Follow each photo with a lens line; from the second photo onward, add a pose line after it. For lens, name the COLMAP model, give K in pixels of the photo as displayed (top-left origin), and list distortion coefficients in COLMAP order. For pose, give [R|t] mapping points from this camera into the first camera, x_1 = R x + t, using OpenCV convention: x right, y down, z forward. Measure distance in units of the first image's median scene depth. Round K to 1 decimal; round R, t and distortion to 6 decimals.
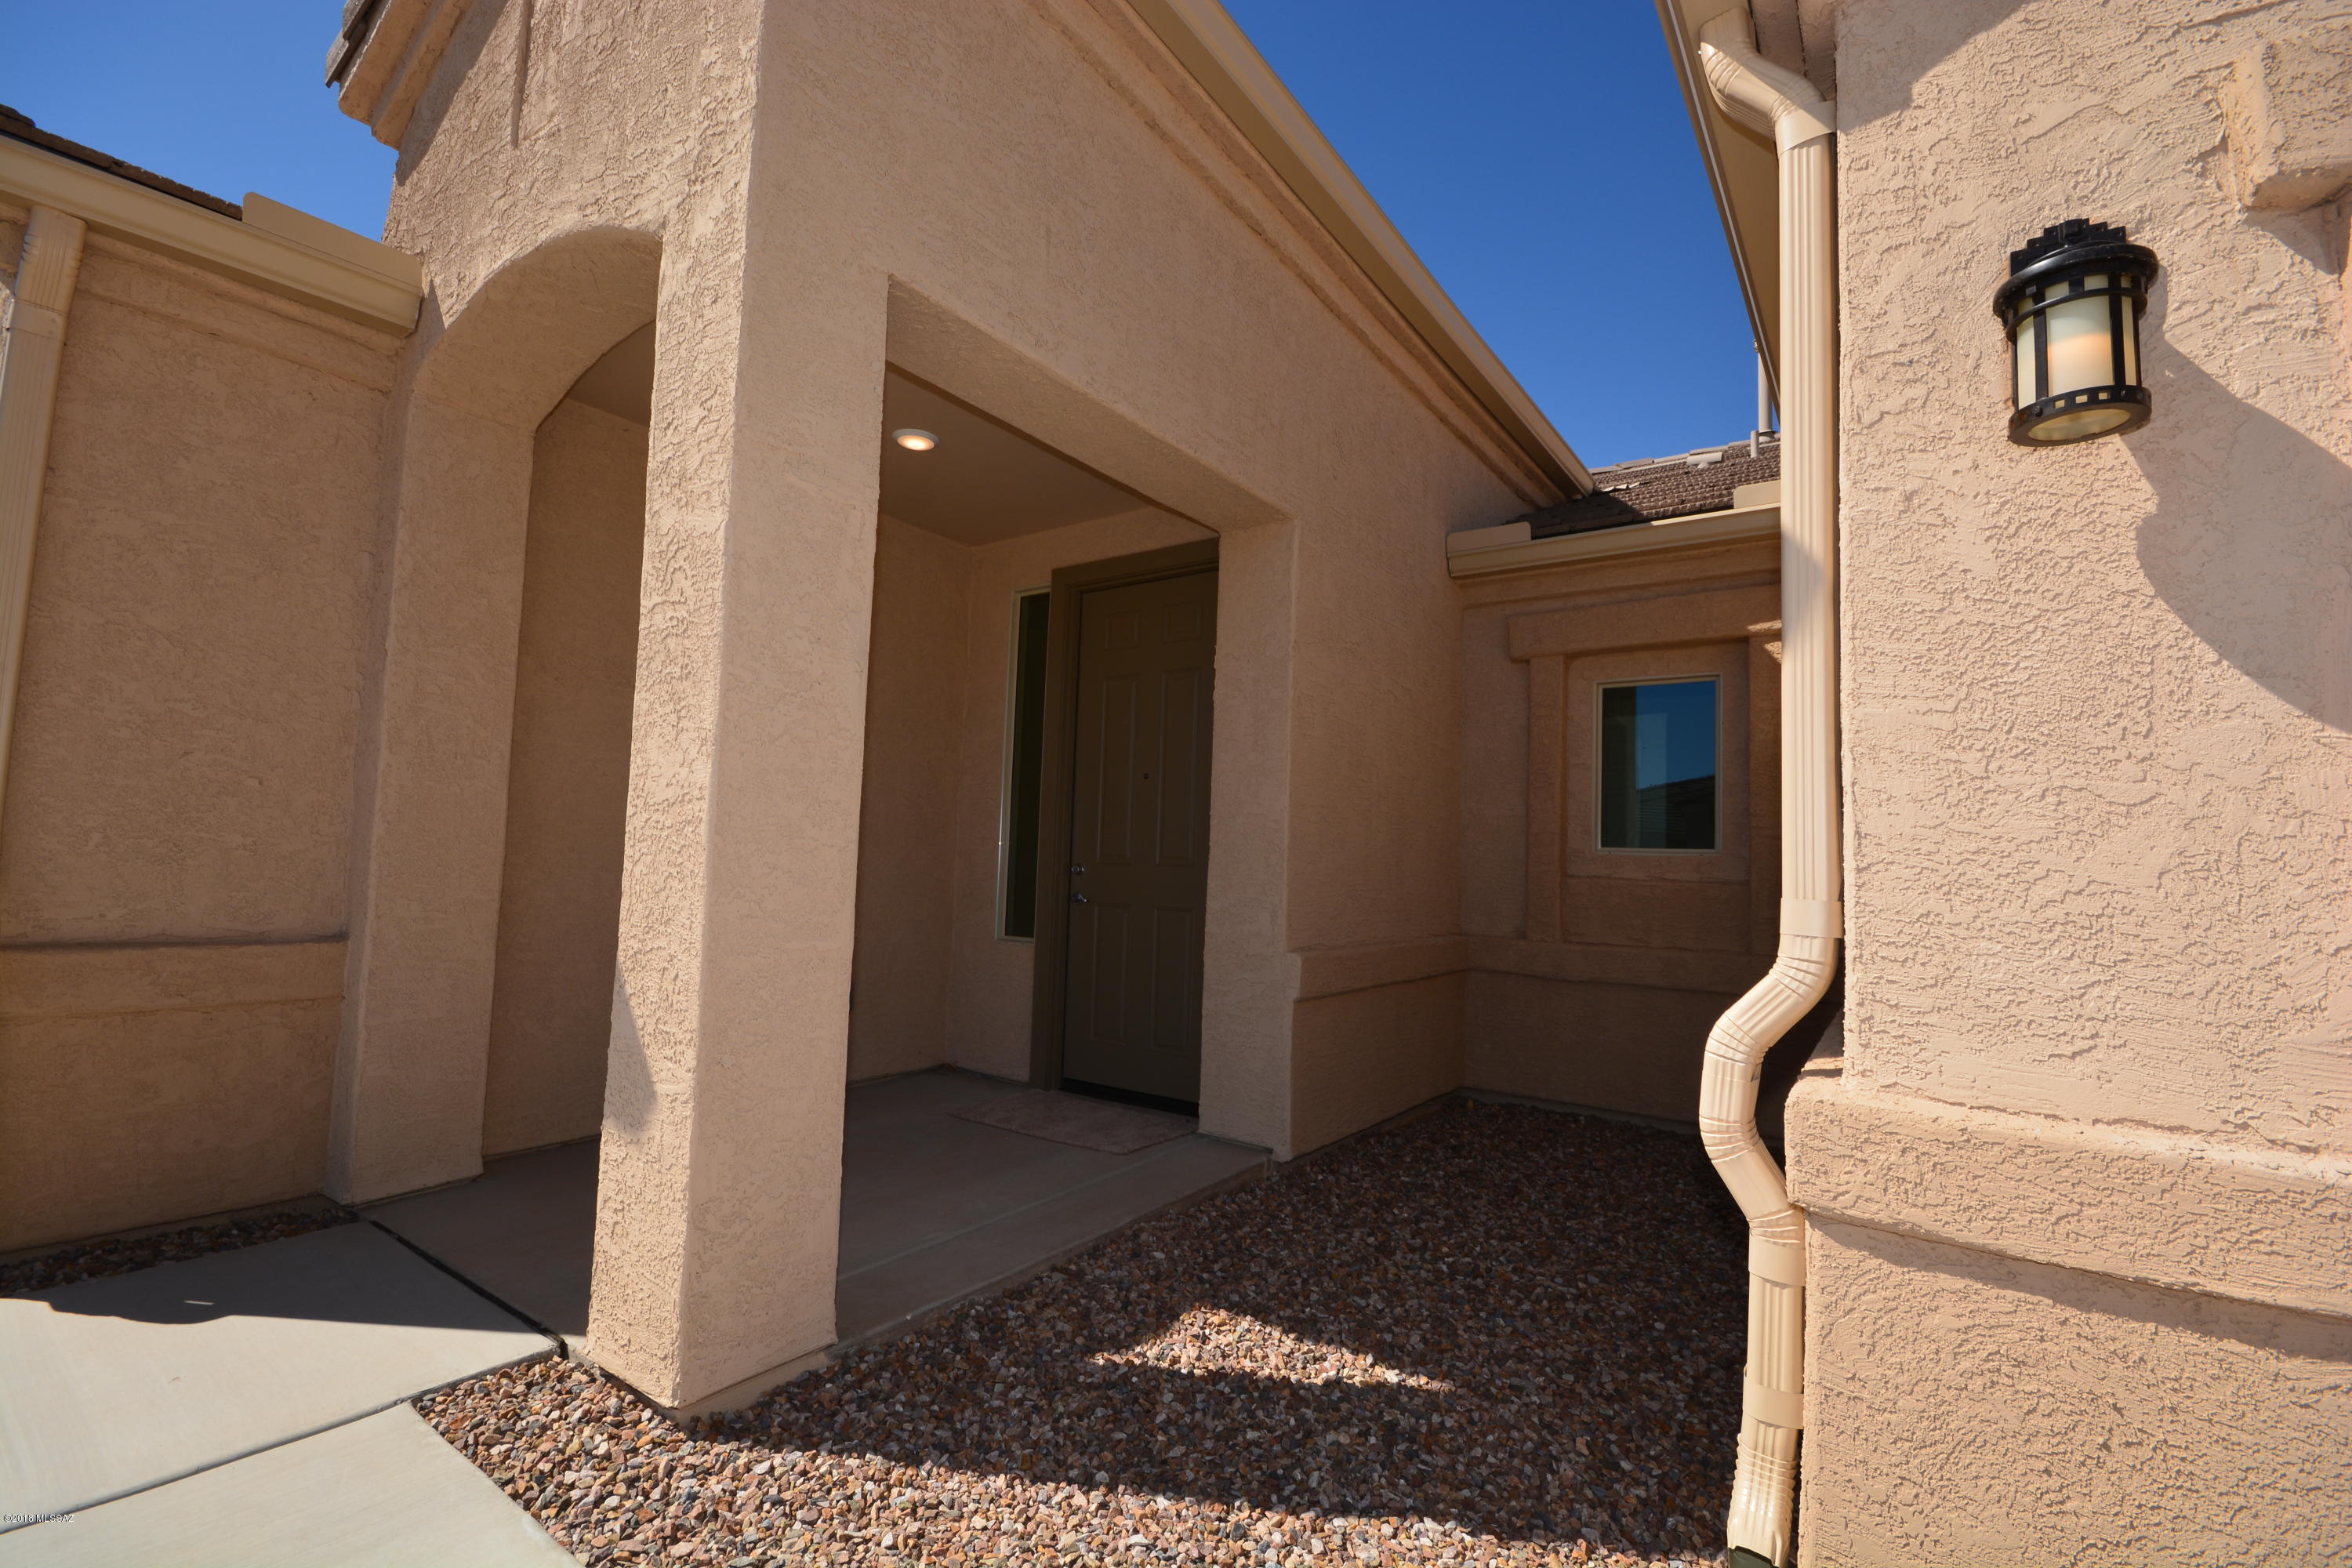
lens RADIAL K [[1038.1, 0, 1170.3], [0, 1038.1, 798.7], [0, 0, 1]] dist [0.000251, -0.000392]
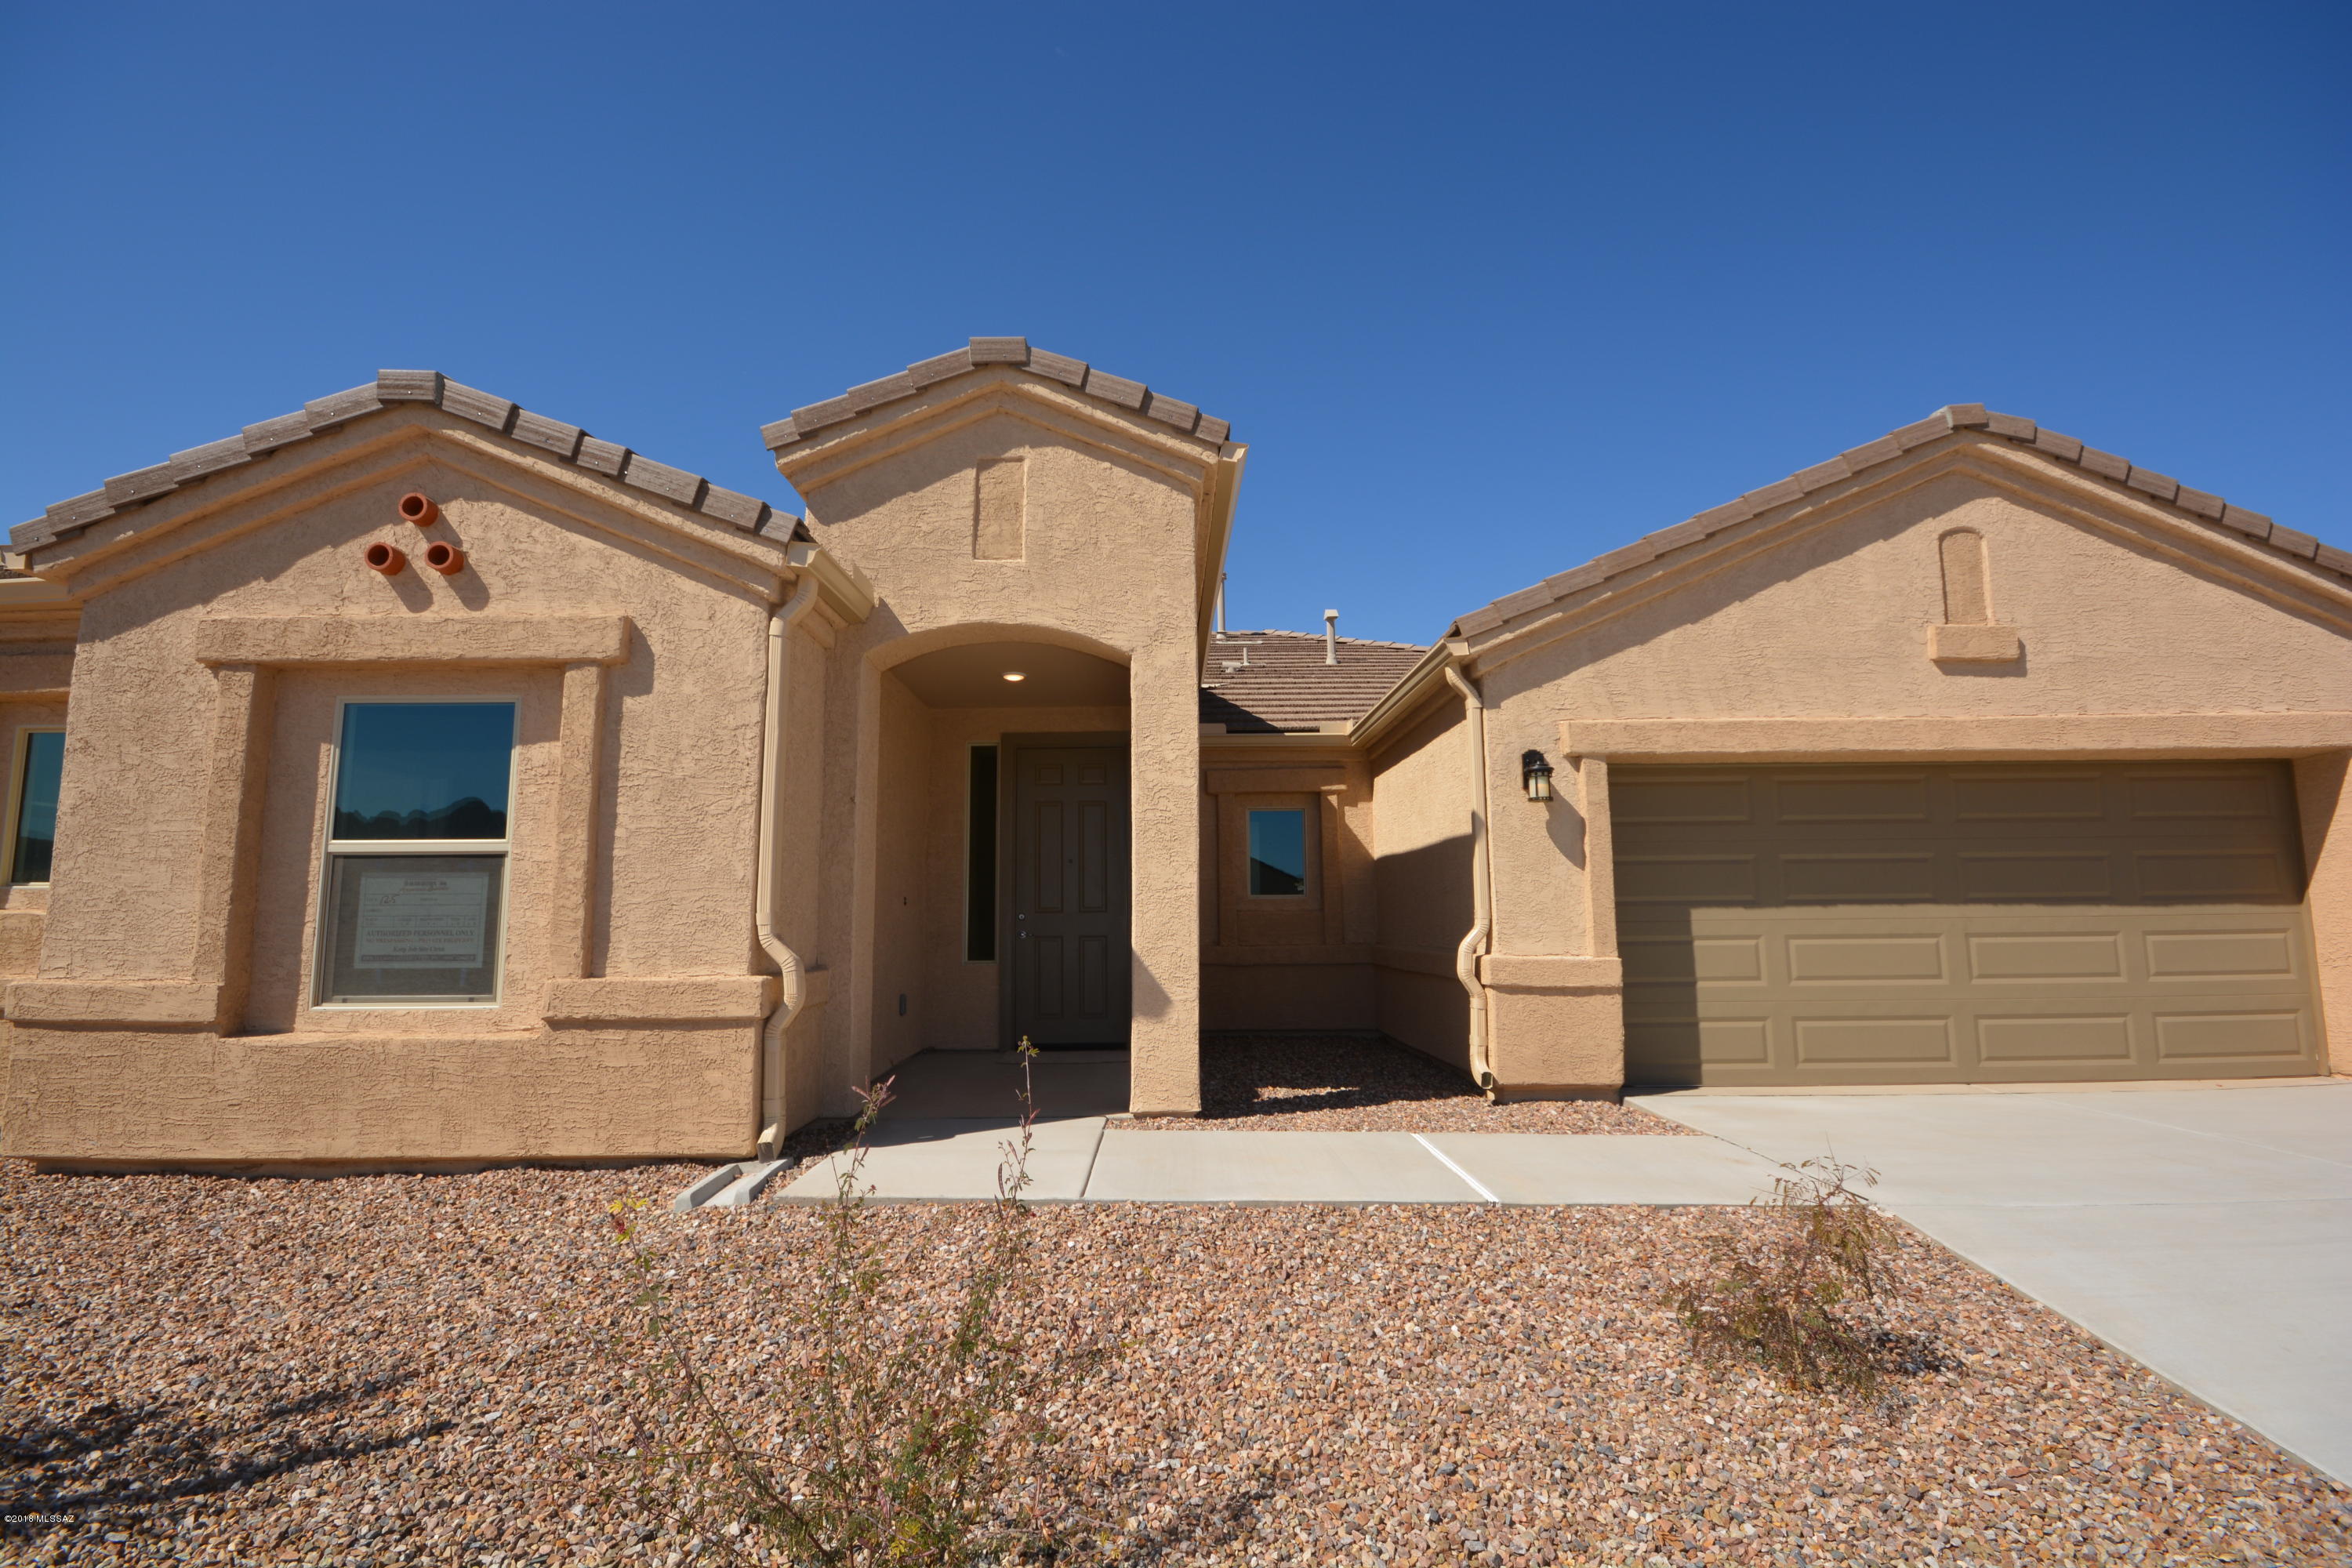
lens RADIAL K [[1038.1, 0, 1170.3], [0, 1038.1, 798.7], [0, 0, 1]] dist [0.000251, -0.000392]
pose [[0.804454, 0.028598, 0.593326, -1.911407], [-0.002326, 0.998984, -0.044996, -0.098304], [-0.594010, 0.034817, 0.803704, -1.034943]]
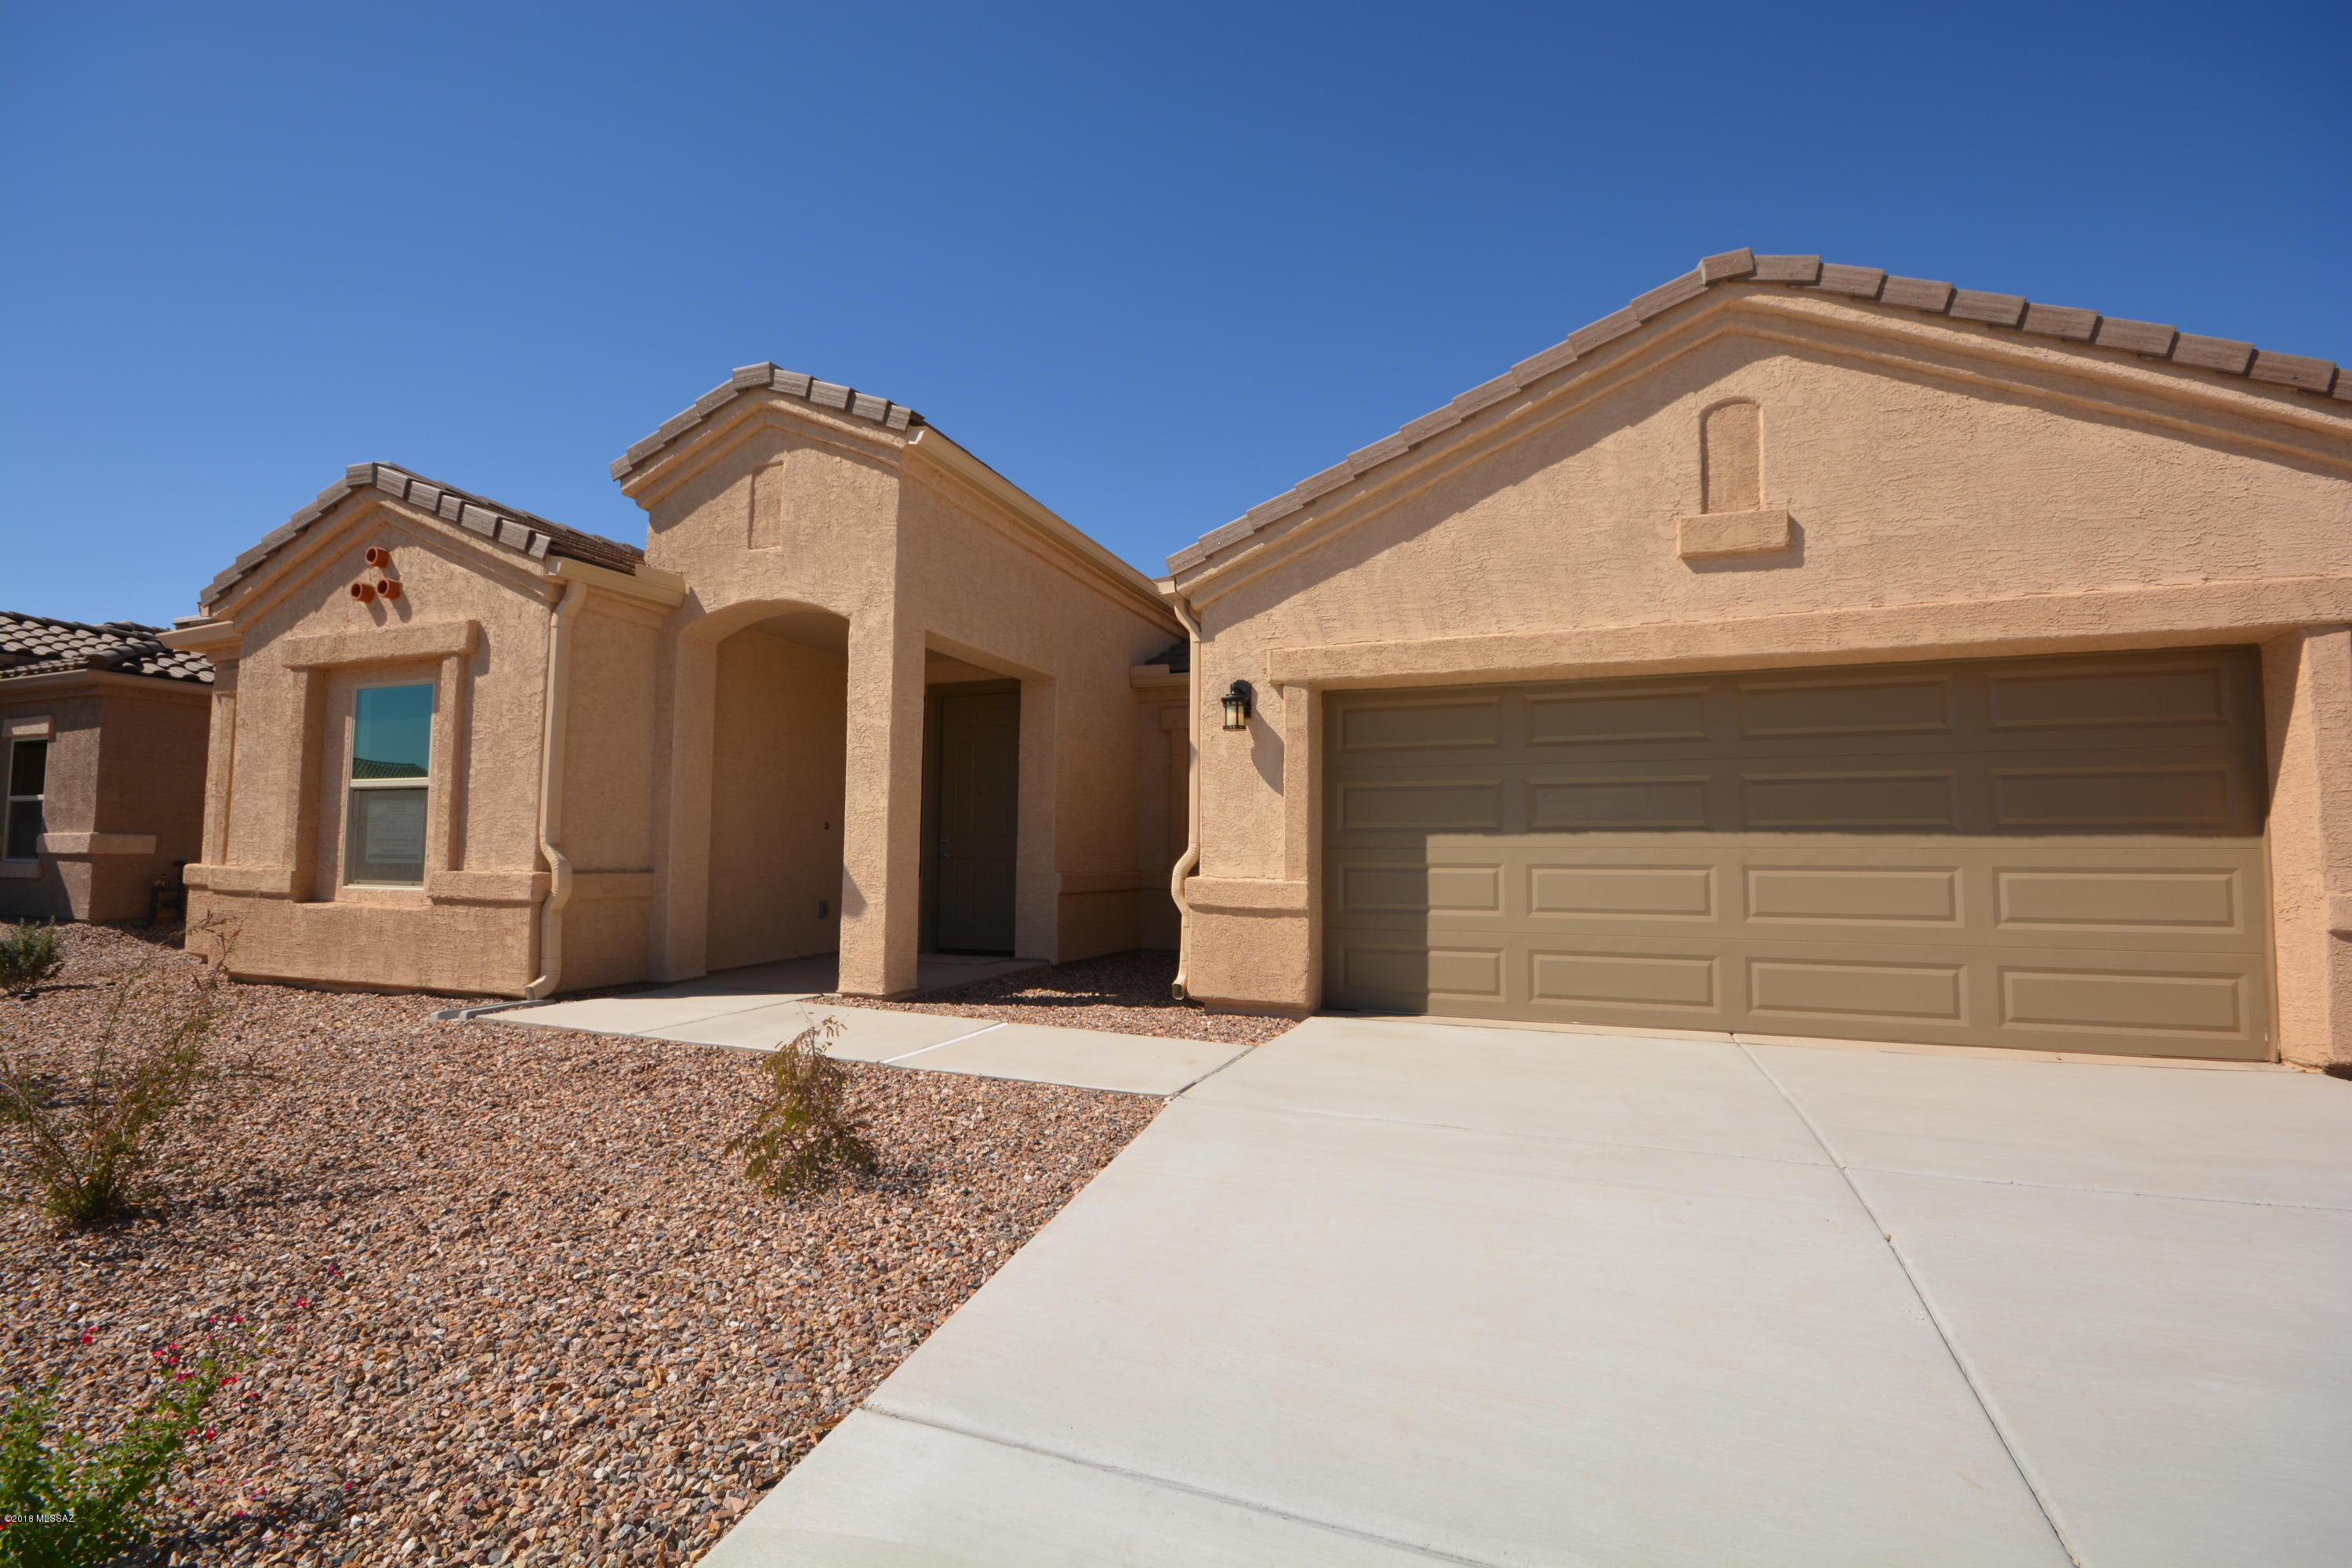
lens RADIAL K [[1034.9, 0, 1173.7], [0, 1034.9, 794.5], [0, 0, 1]] dist [0.001224, 0.000691]
pose [[0.965873, -0.008914, 0.258862, -0.376998], [0.007338, 0.999948, 0.007055, -0.061255], [-0.258911, -0.004915, 0.965889, -2.125165]]
